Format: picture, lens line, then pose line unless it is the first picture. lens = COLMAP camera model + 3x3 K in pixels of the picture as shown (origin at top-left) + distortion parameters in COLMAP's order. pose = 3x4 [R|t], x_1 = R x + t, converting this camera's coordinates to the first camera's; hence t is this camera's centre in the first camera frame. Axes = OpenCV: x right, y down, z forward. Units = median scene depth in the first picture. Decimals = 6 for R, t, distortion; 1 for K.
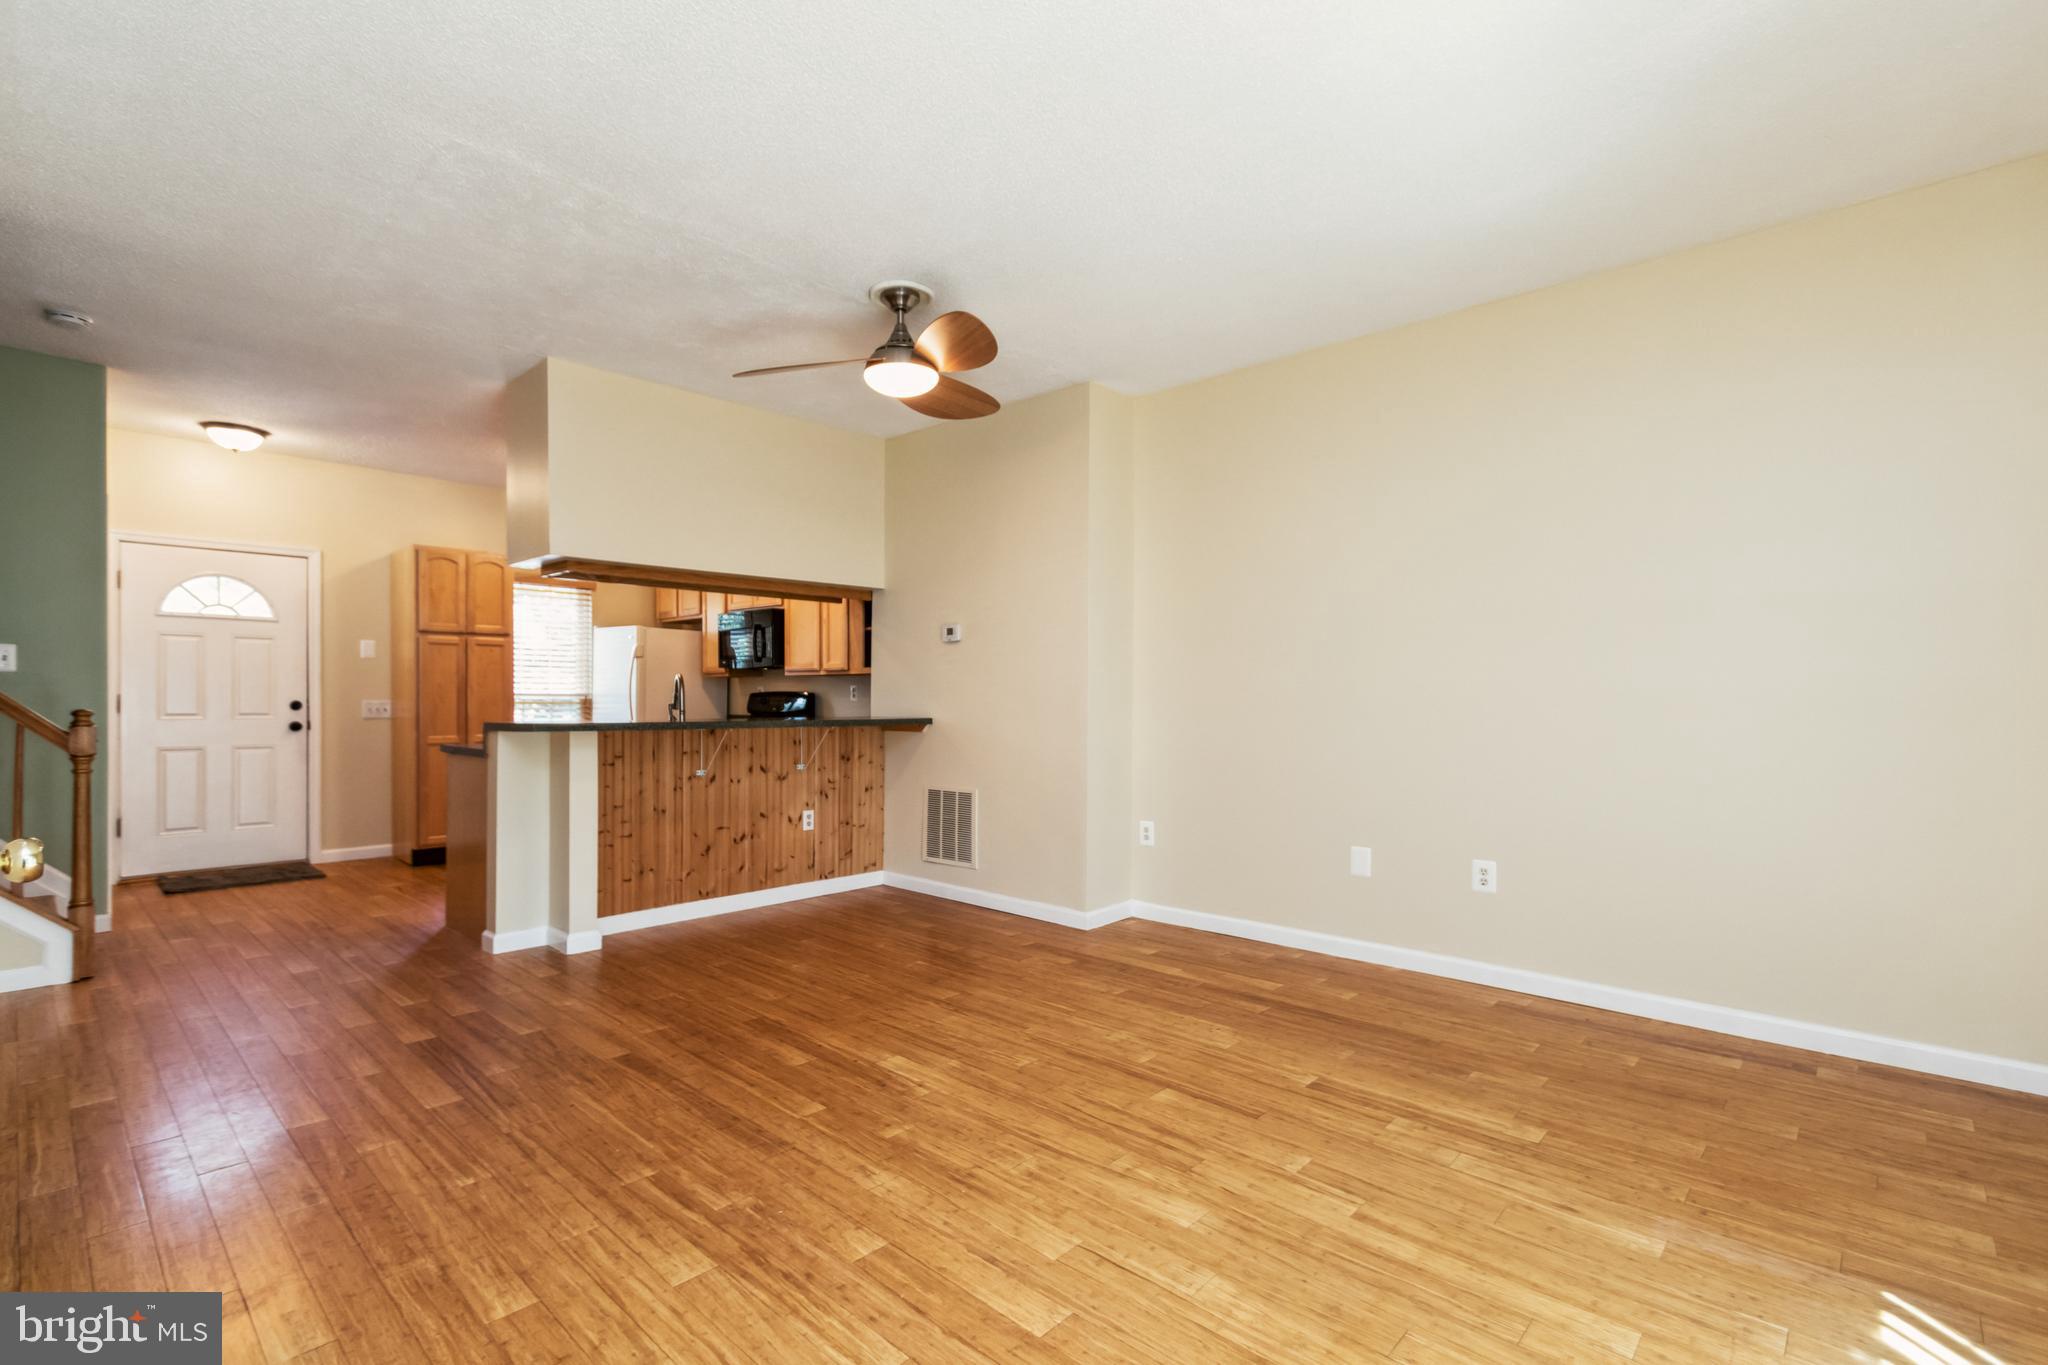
lens RADIAL K [[942.8, 0, 1009.1], [0, 942.8, 693.9], [0, 0, 1]] dist [0.002261, -0.000132]
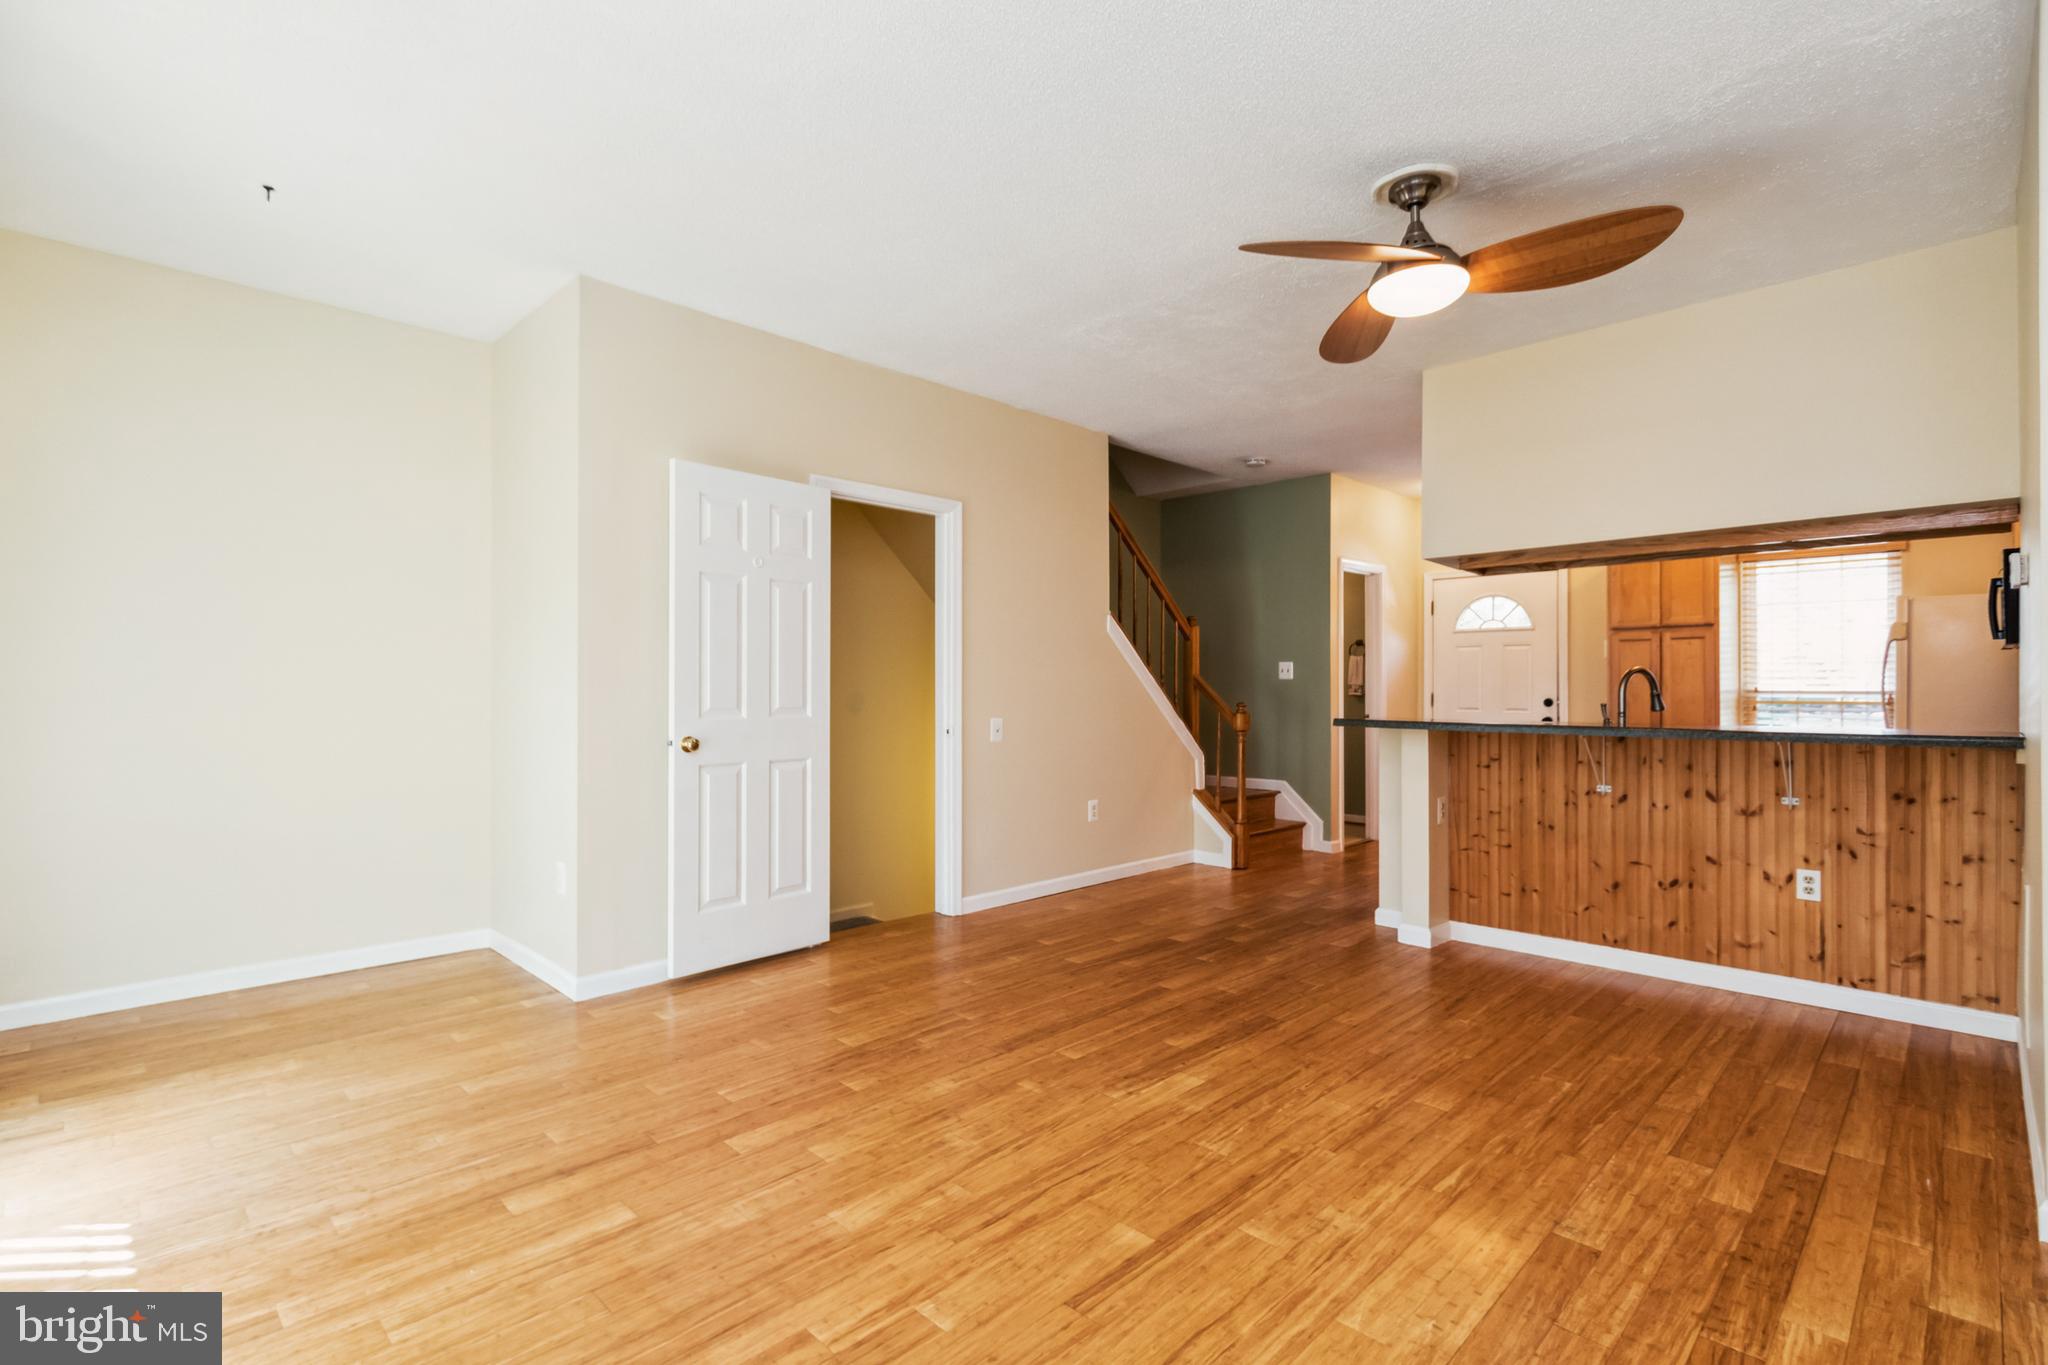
lens RADIAL K [[942.8, 0, 1009.1], [0, 942.8, 693.9], [0, 0, 1]] dist [0.002261, -0.000132]
pose [[-0.042992, -0.000405, -0.999075, 0.706880], [0.003289, 0.999994, -0.000547, 0.000984], [0.999070, -0.003310, -0.042990, 0.730432]]
